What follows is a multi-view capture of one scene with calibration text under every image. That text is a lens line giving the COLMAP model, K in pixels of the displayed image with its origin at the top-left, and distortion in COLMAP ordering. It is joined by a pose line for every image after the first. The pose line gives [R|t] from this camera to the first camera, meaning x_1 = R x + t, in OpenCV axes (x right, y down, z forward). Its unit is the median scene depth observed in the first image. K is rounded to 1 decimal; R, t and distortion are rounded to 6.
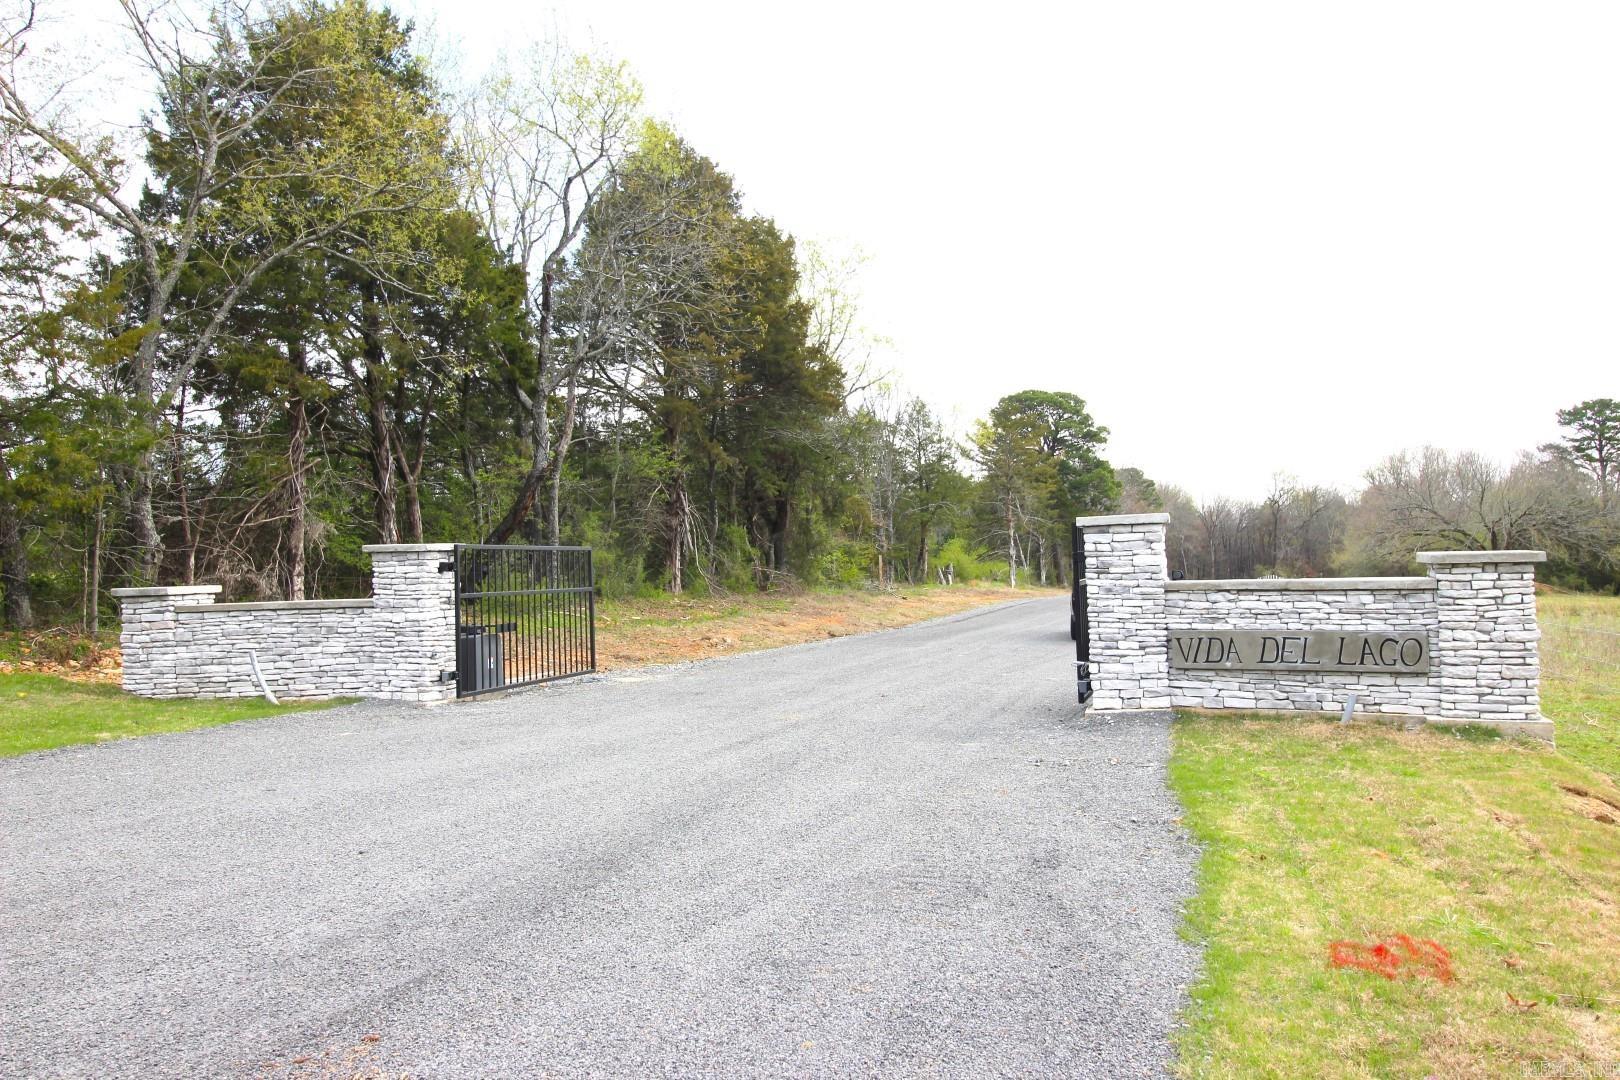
lens RADIAL K [[1279.1, 0, 802.3], [0, 1279.1, 537.1], [0, 0, 1]] dist [0.011667, -0.012665]
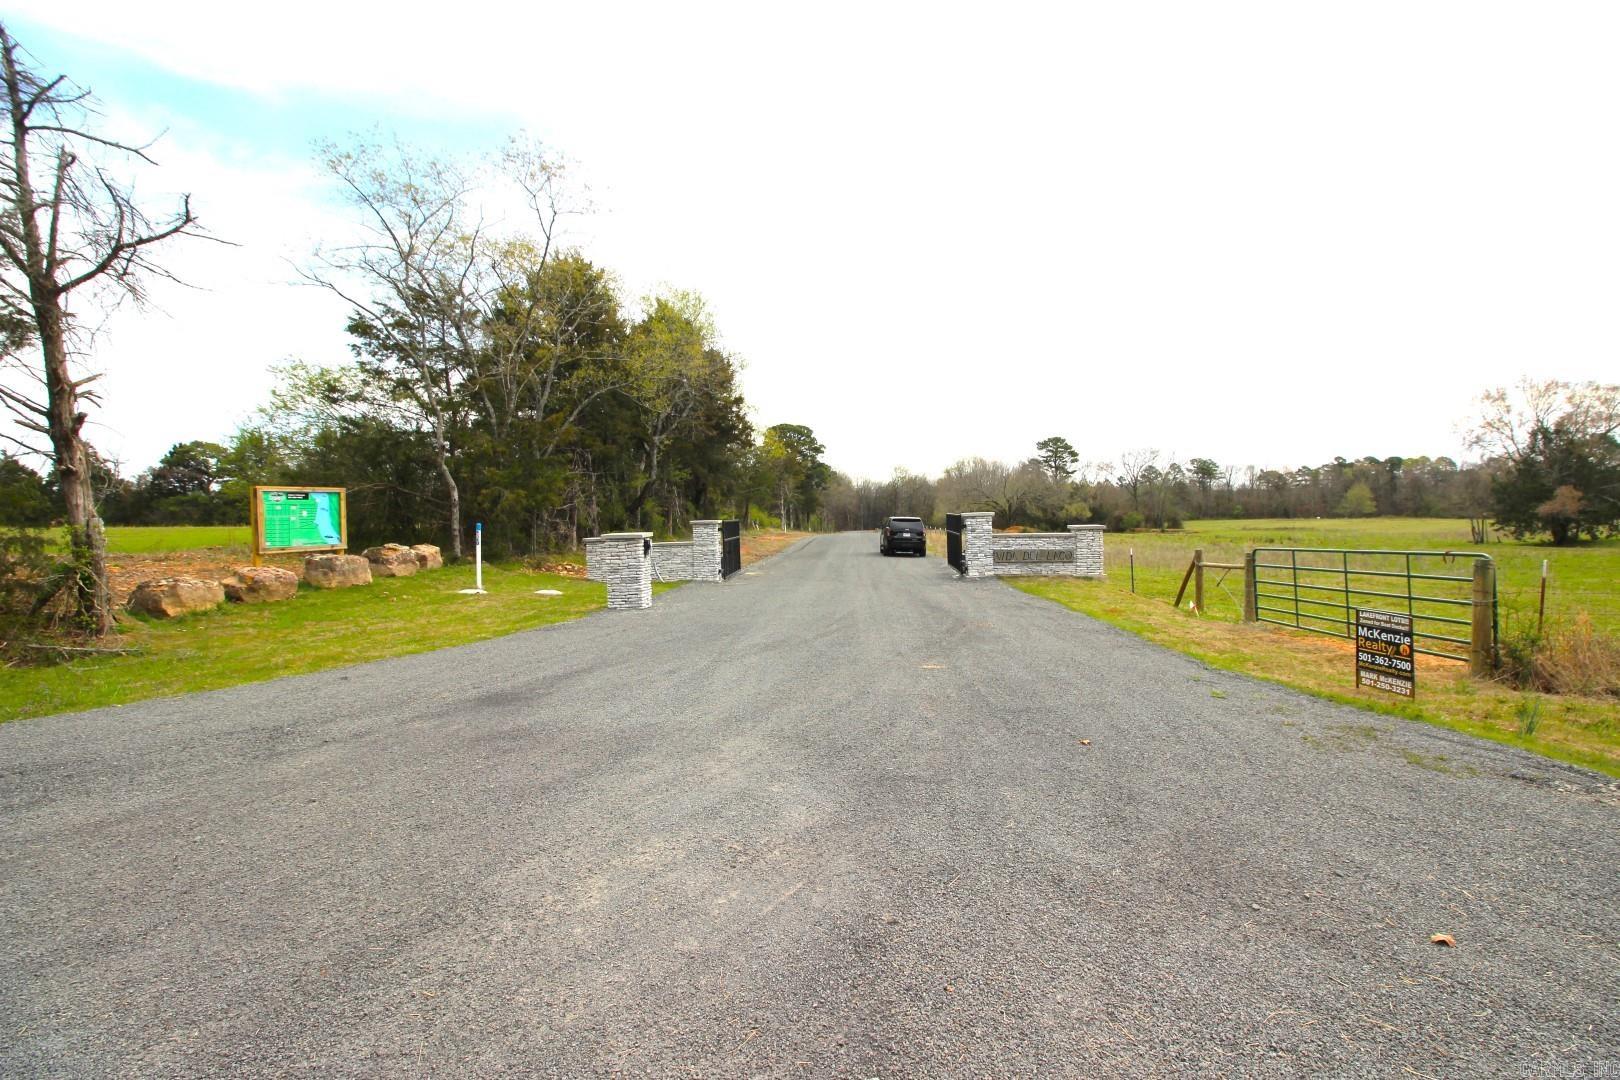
lens RADIAL K [[757.5, 0, 823.6], [0, 757.5, 542.6], [0, 0, 1]] dist [-0.000440, -0.000053]
pose [[0.962186, -0.008506, 0.272260, -0.631398], [-0.006880, 0.998435, 0.055508, -0.045765], [-0.272306, -0.055282, 0.960621, -0.672356]]
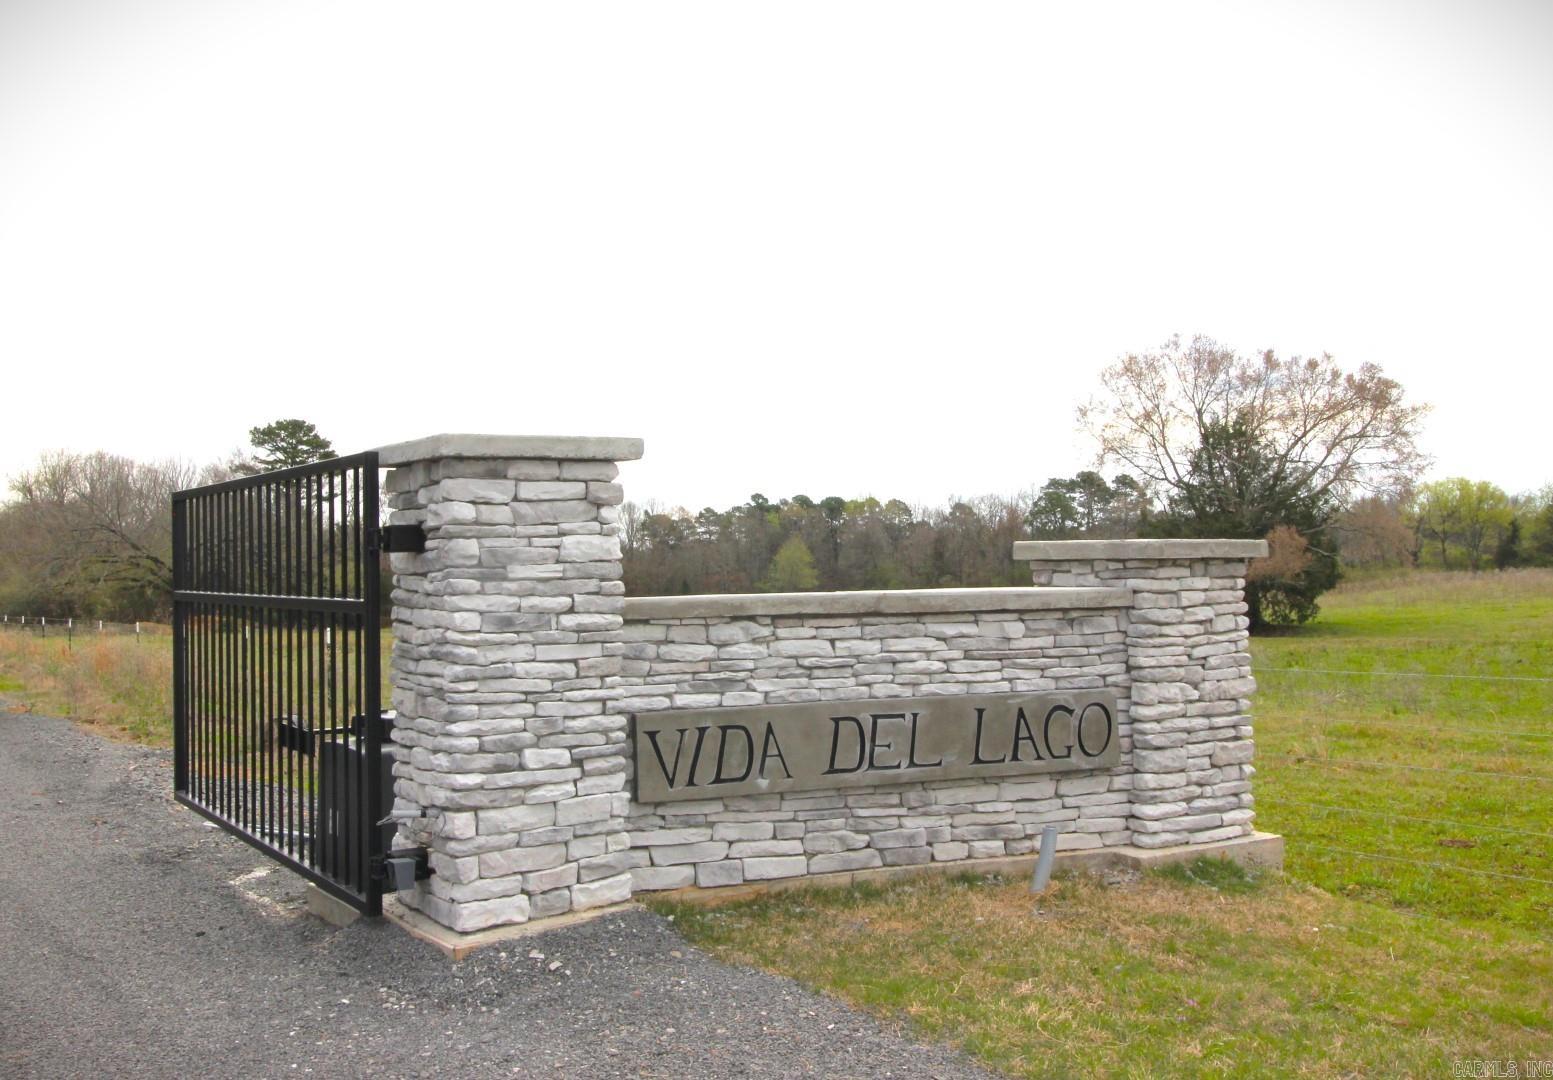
lens RADIAL K [[1472.7, 0, 779.3], [0, 1472.7, 527.5], [0, 0, 1]] dist [0.016302, 0.000000]
pose [[0.609698, 0.035615, 0.791833, -0.073678], [-0.013295, 0.999309, -0.034710, 0.028414], [-0.792522, 0.010635, 0.609750, 0.688158]]
